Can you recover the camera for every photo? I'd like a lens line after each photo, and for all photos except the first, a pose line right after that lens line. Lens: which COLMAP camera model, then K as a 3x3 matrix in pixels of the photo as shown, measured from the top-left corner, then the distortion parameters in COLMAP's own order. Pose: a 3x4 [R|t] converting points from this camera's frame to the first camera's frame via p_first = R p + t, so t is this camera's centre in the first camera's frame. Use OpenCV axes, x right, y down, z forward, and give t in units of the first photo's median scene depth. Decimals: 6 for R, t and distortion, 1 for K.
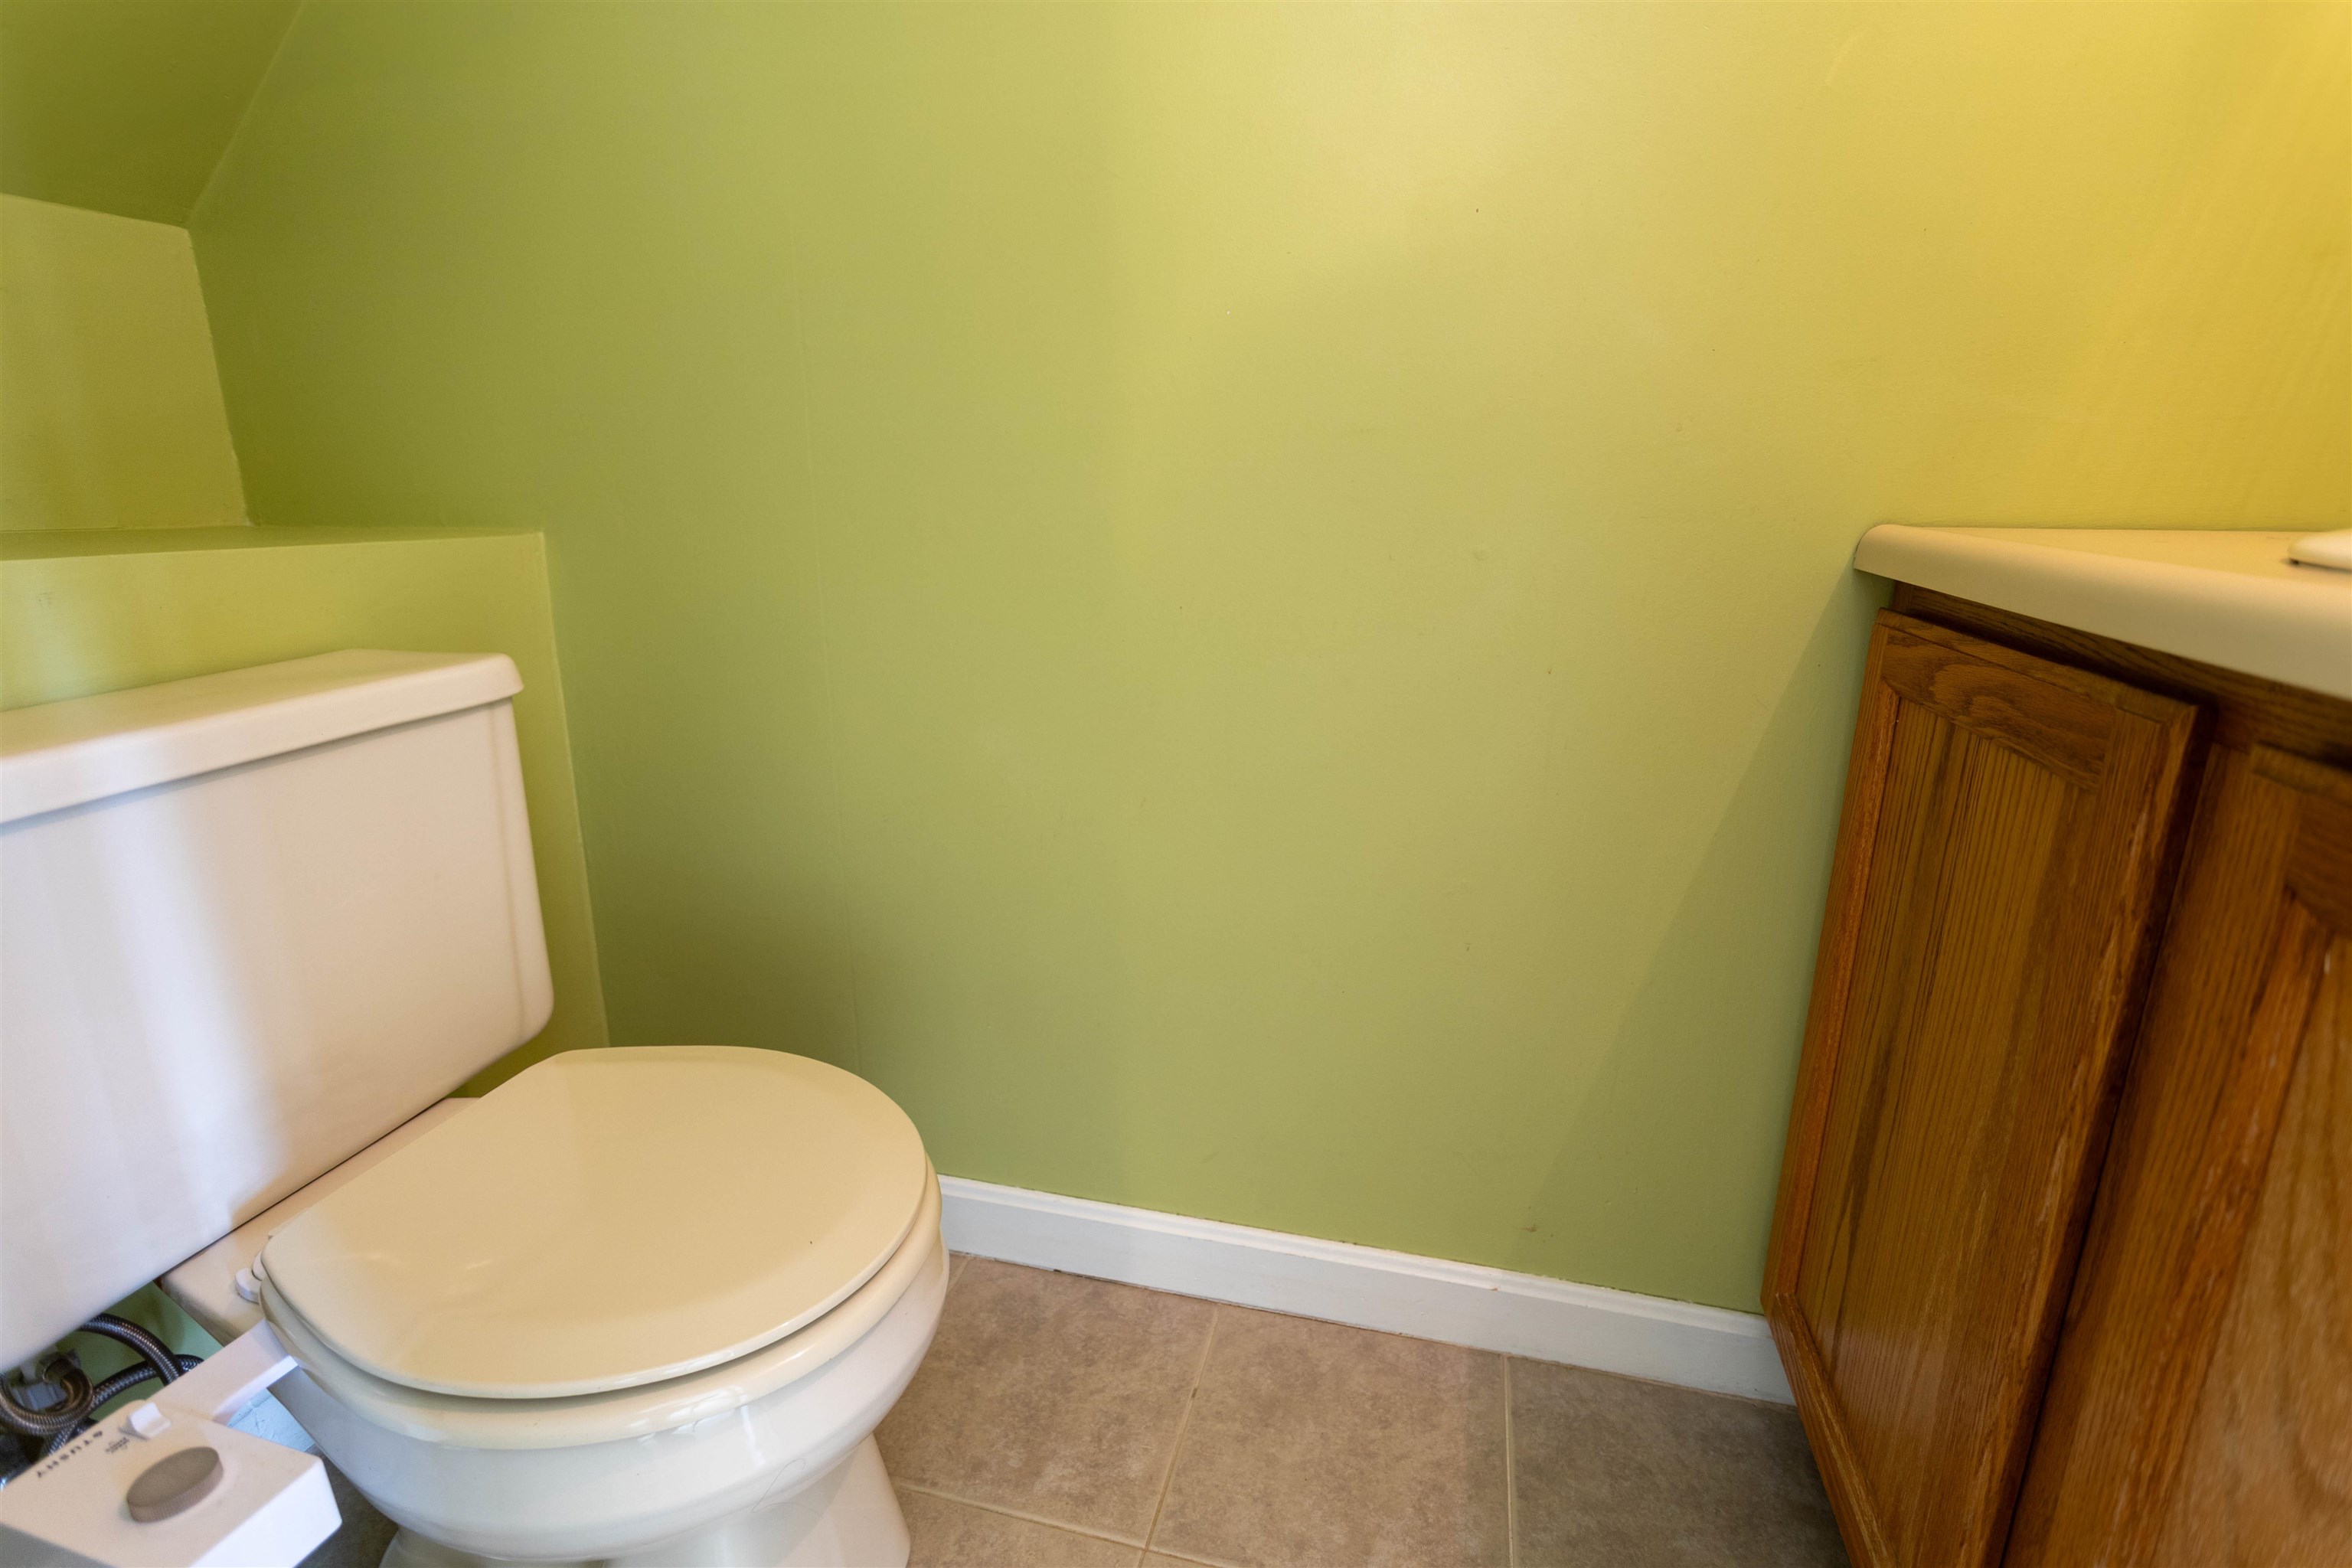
lens RADIAL K [[1107.1, 0, 1167.9], [0, 1107.1, 781.9], [0, 0, 1]] dist [0.001835, -0.001138]
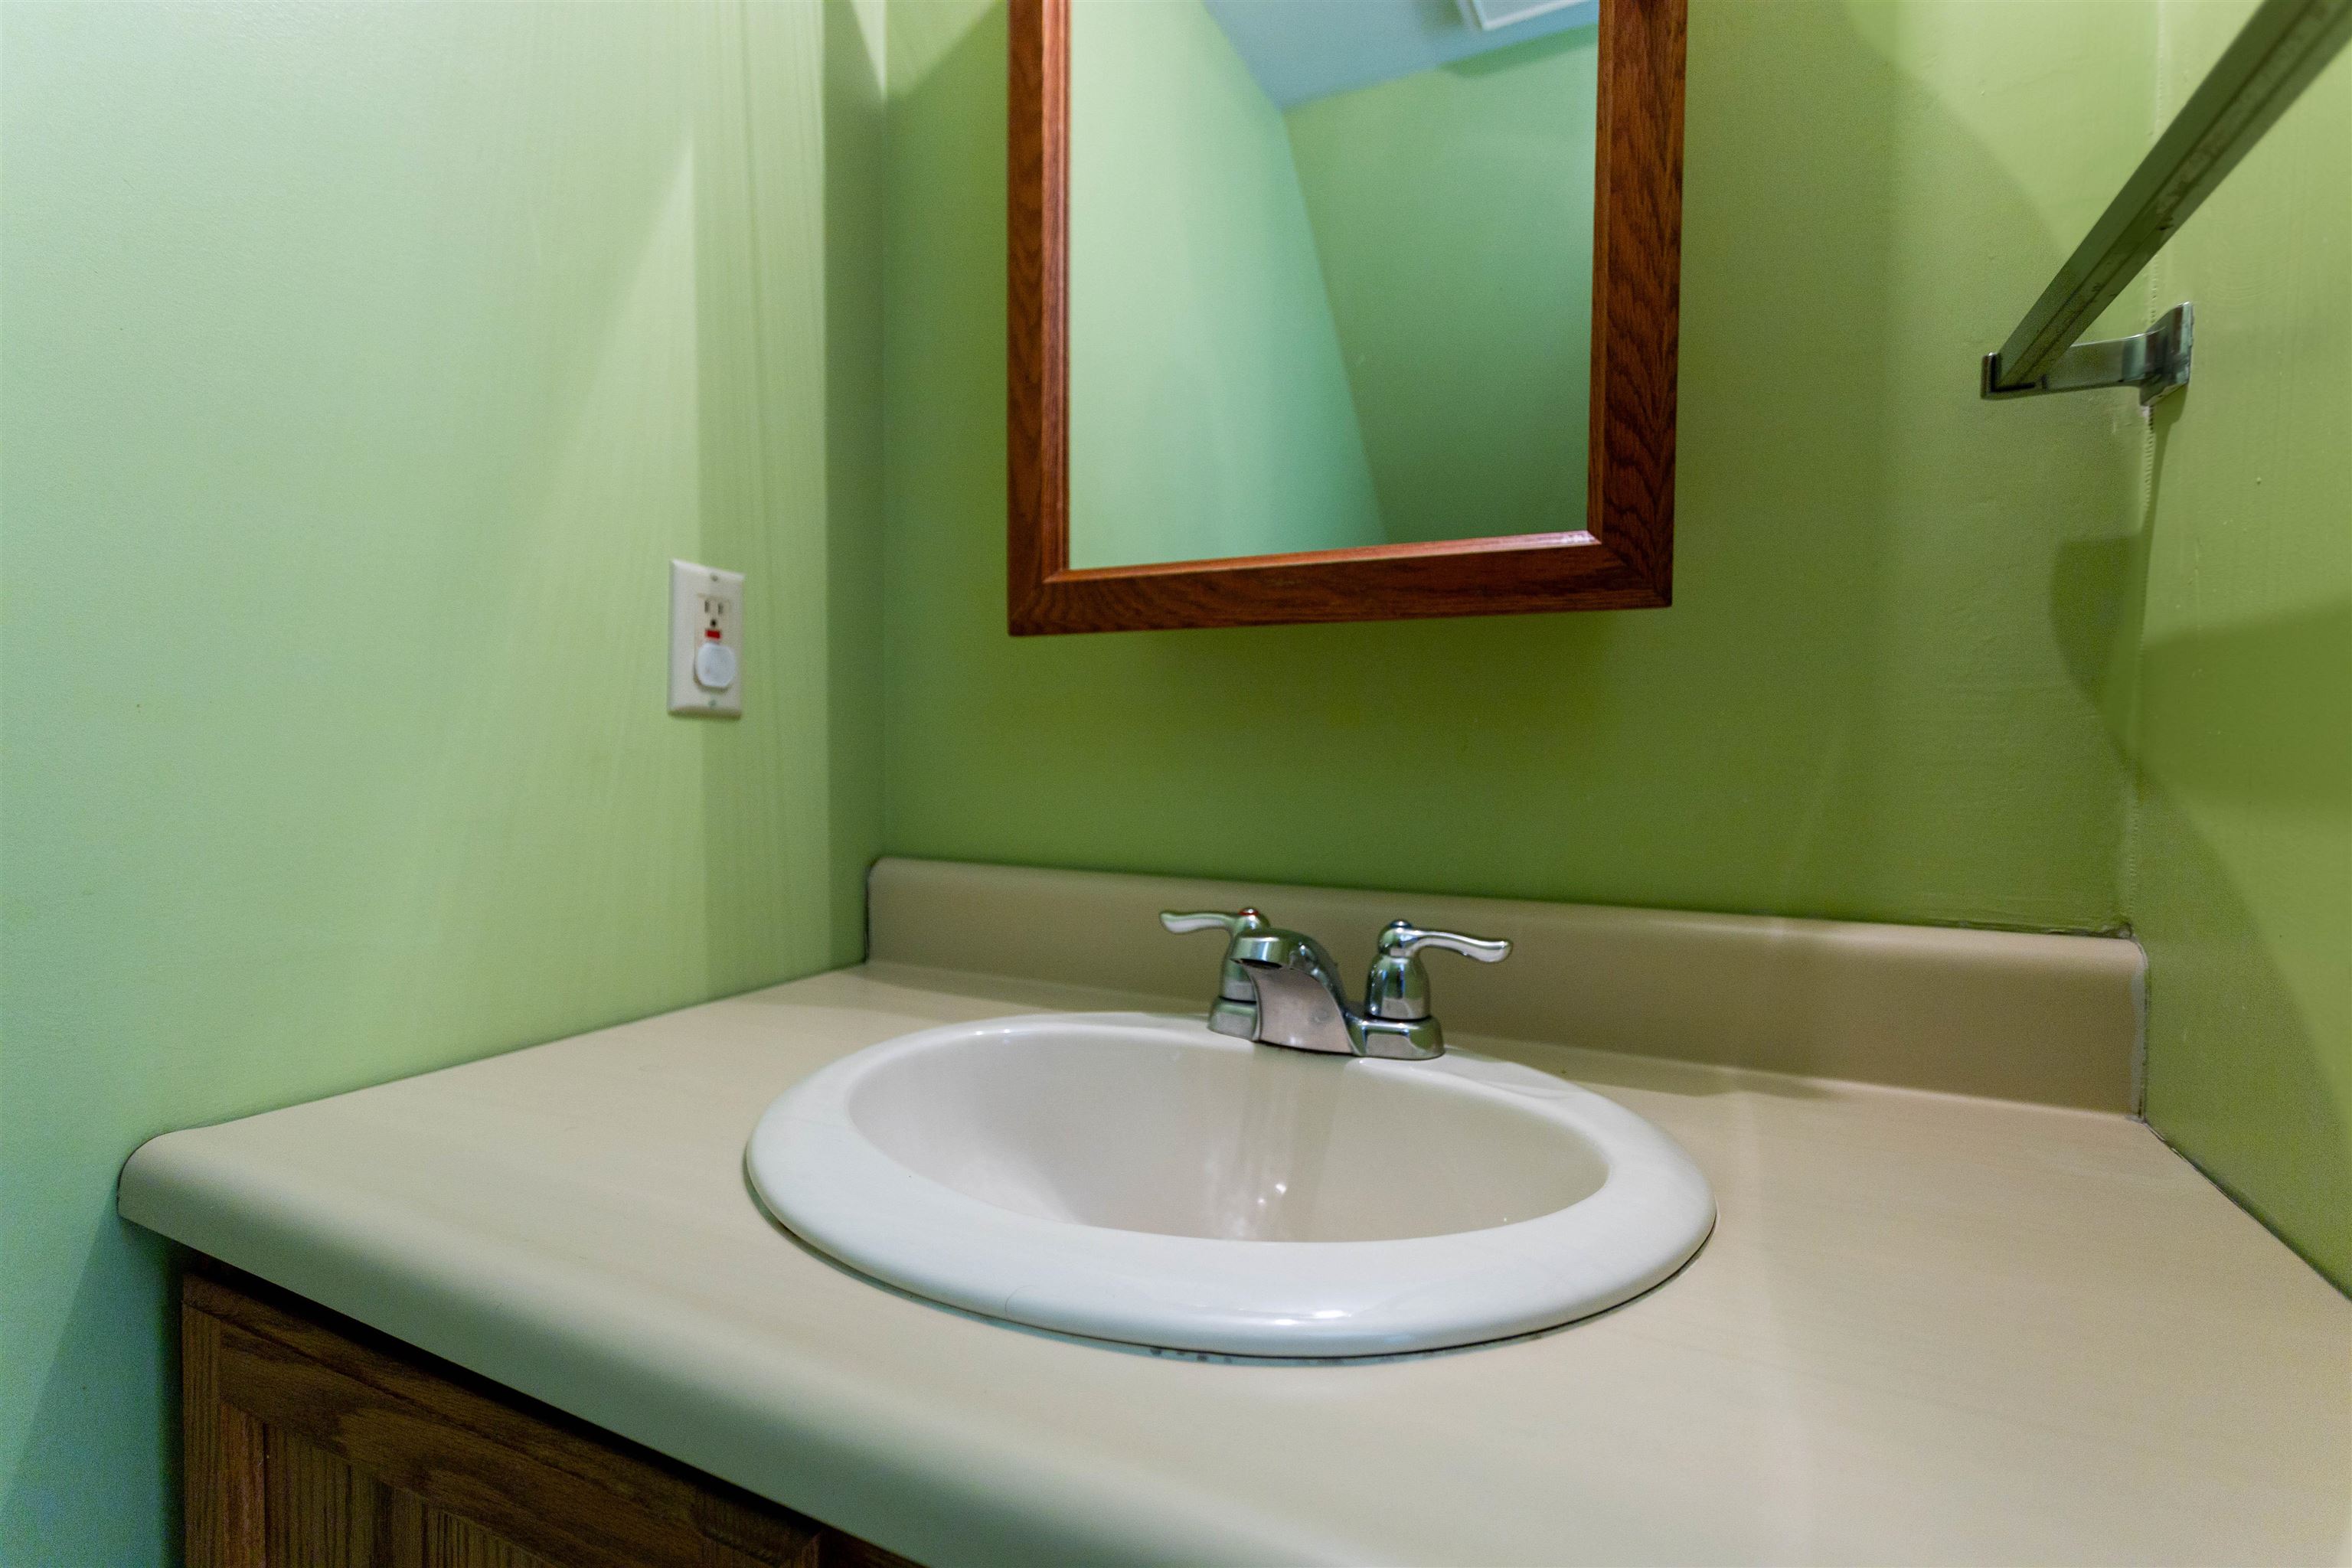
lens RADIAL K [[1098.1, 0, 1171.3], [0, 1098.1, 785.0], [0, 0, 1]] dist [0.001151, 0.000135]
pose [[0.187181, -0.032029, 0.981803, 0.218245], [0.247567, 0.968745, -0.015595, -0.411046], [-0.950618, 0.245981, 0.189260, 0.426277]]
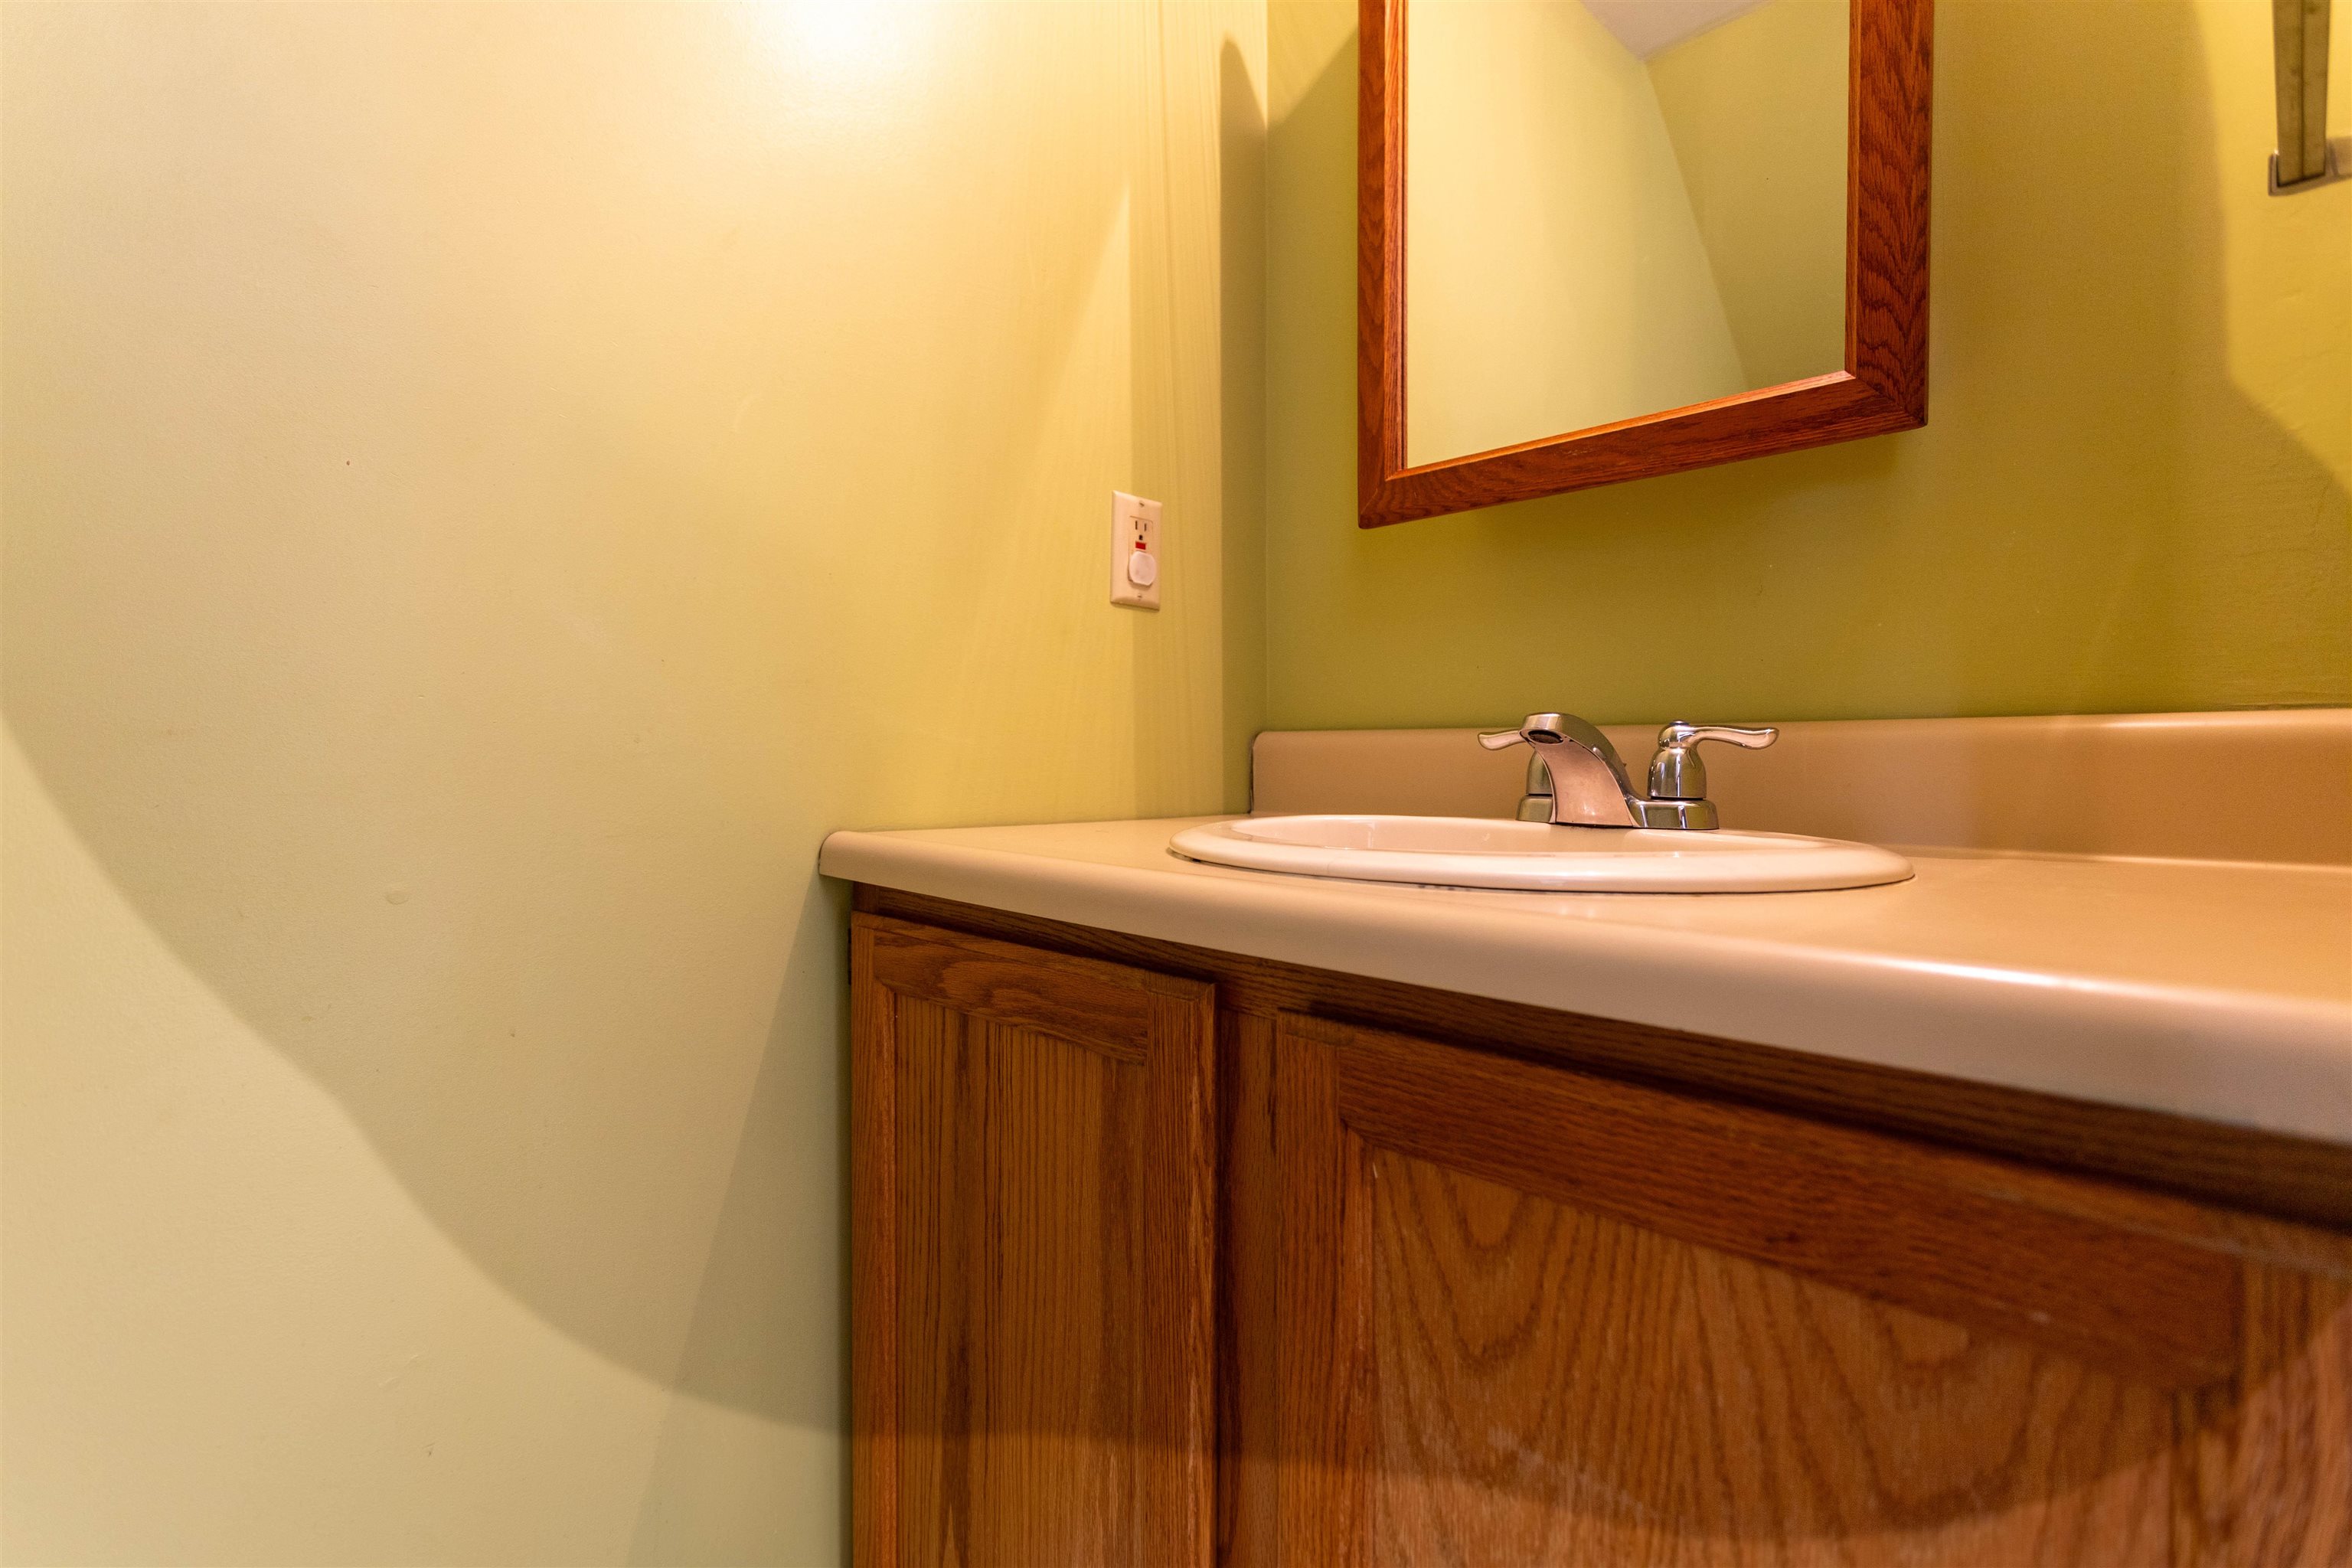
lens RADIAL K [[1107.1, 0, 1167.9], [0, 1107.1, 781.9], [0, 0, 1]] dist [0.001835, -0.001138]
pose [[0.513256, -0.018389, 0.858038, -0.142242], [0.222757, 0.968362, -0.112494, -0.134899], [-0.828823, 0.248872, 0.501114, 0.301507]]
